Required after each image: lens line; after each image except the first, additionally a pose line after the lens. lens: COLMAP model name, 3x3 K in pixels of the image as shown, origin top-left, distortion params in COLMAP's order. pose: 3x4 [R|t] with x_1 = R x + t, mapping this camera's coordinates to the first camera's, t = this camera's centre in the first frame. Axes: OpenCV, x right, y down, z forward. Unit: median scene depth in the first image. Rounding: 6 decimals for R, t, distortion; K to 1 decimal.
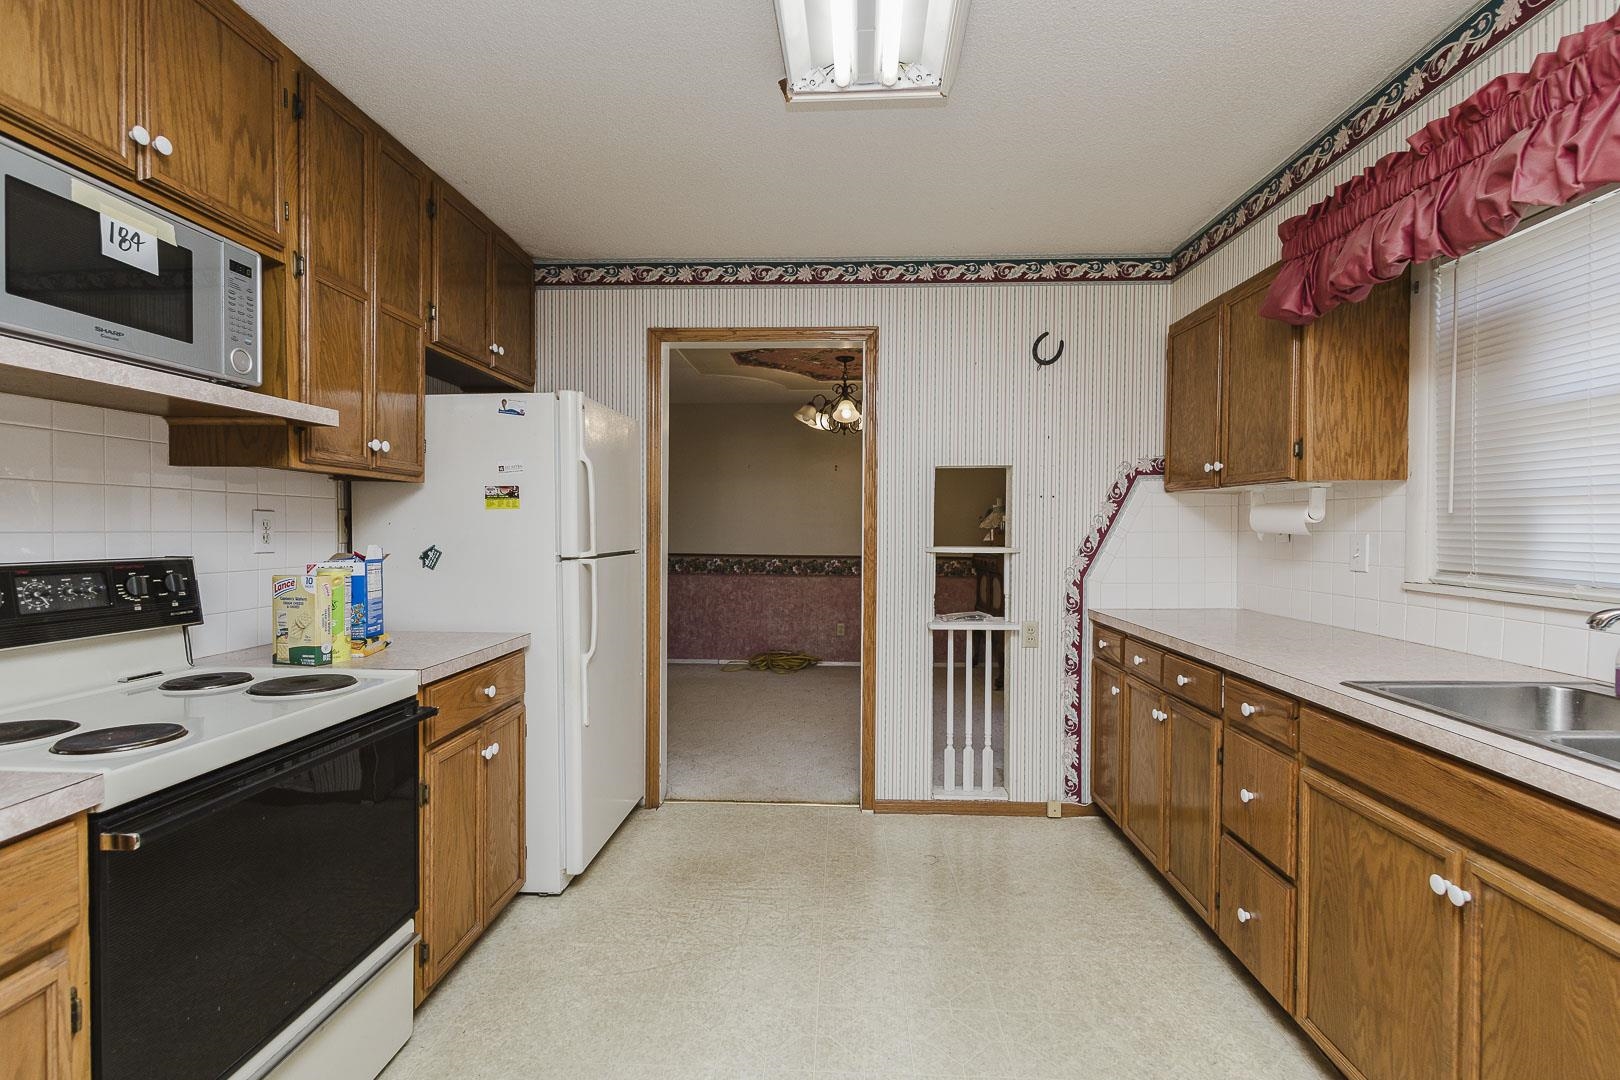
lens RADIAL K [[741.8, 0, 810.0], [0, 741.8, 540.0], [0, 0, 1]] dist [0.004711, -0.000555]
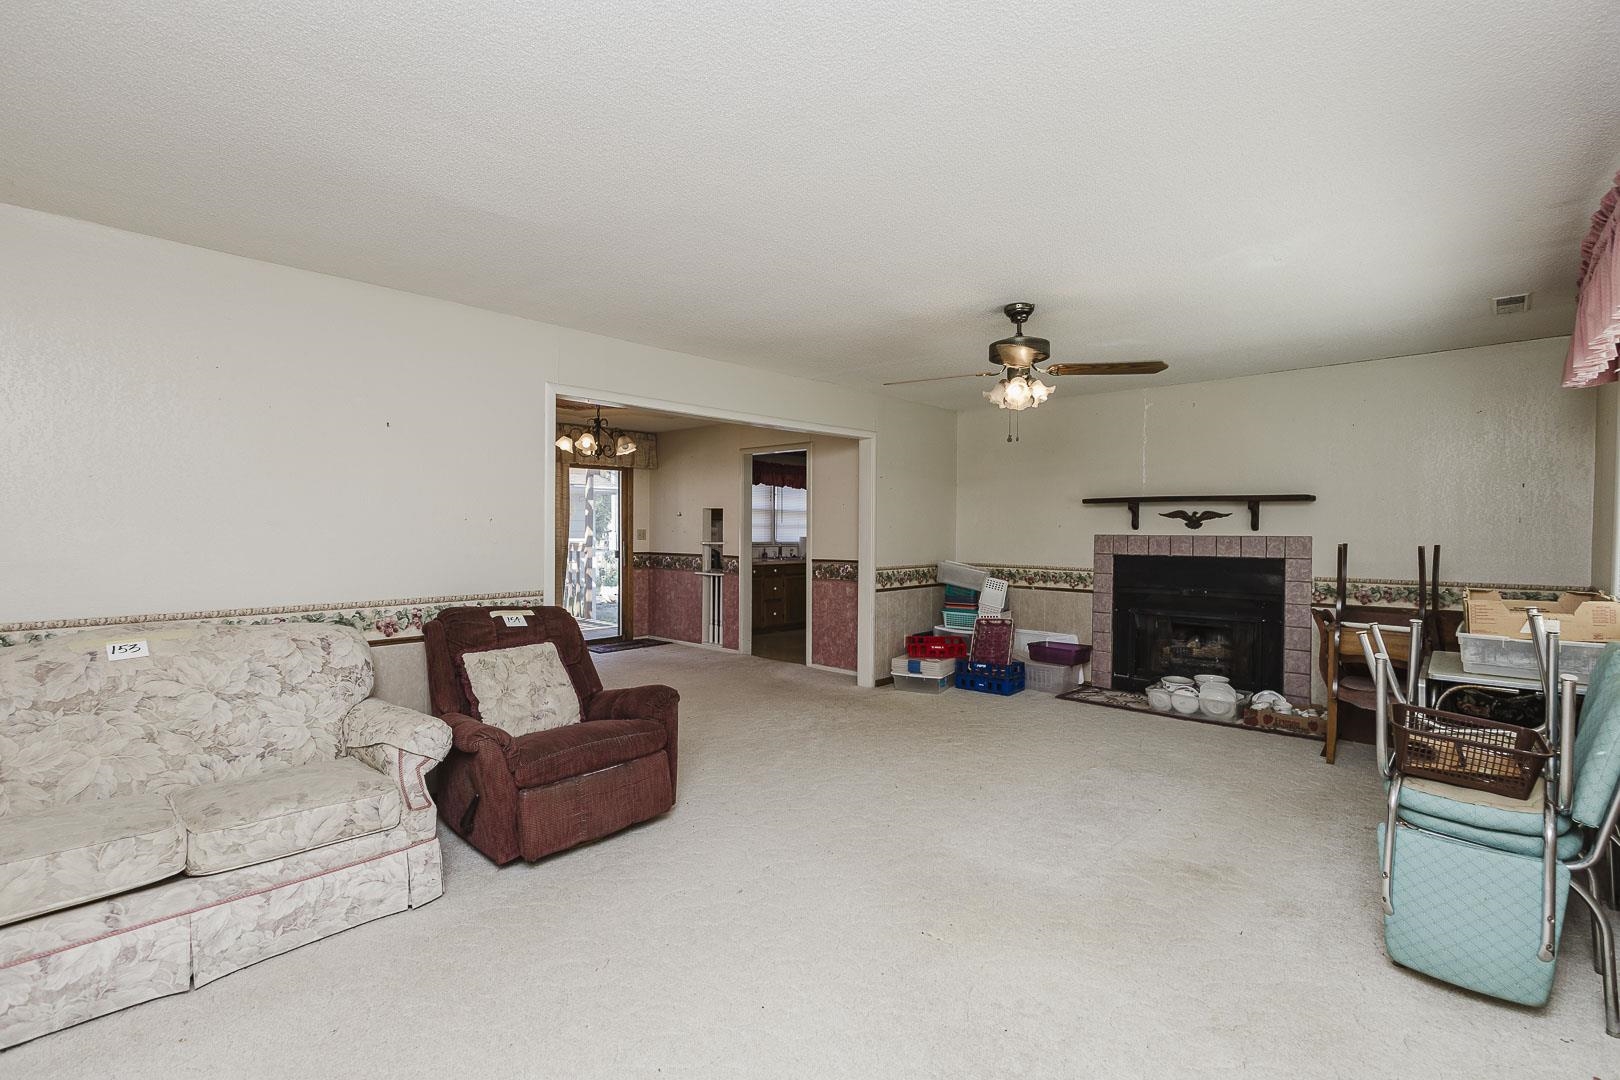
lens RADIAL K [[741.8, 0, 810.0], [0, 741.8, 540.0], [0, 0, 1]] dist [0.004711, -0.000555]
pose [[-0.761977, -0.020610, 0.647276, -1.577157], [-0.001081, 0.999533, 0.030554, -0.074172], [-0.647604, 0.022582, -0.761643, 2.661565]]
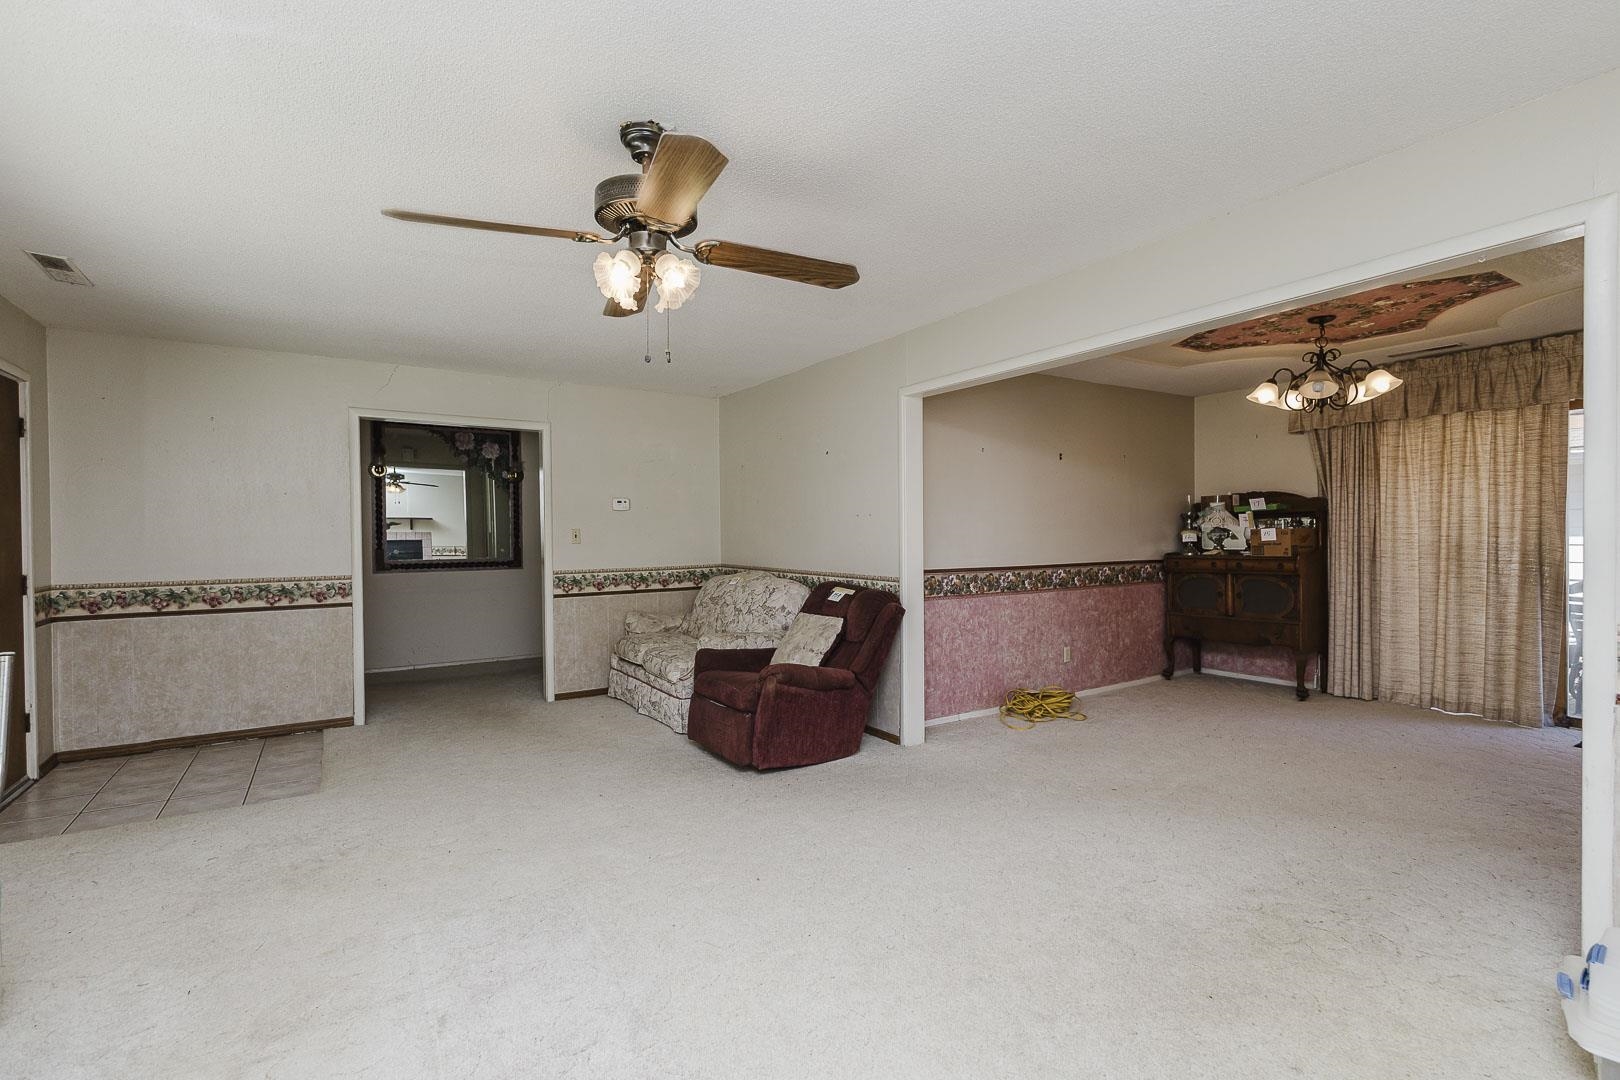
lens RADIAL K [[741.8, 0, 810.0], [0, 741.8, 540.0], [0, 0, 1]] dist [0.004711, -0.000555]
pose [[0.821811, -0.021572, 0.569352, -1.352850], [0.022287, 0.999735, 0.005710, -0.033516], [-0.569325, 0.007997, 0.822074, 1.014466]]
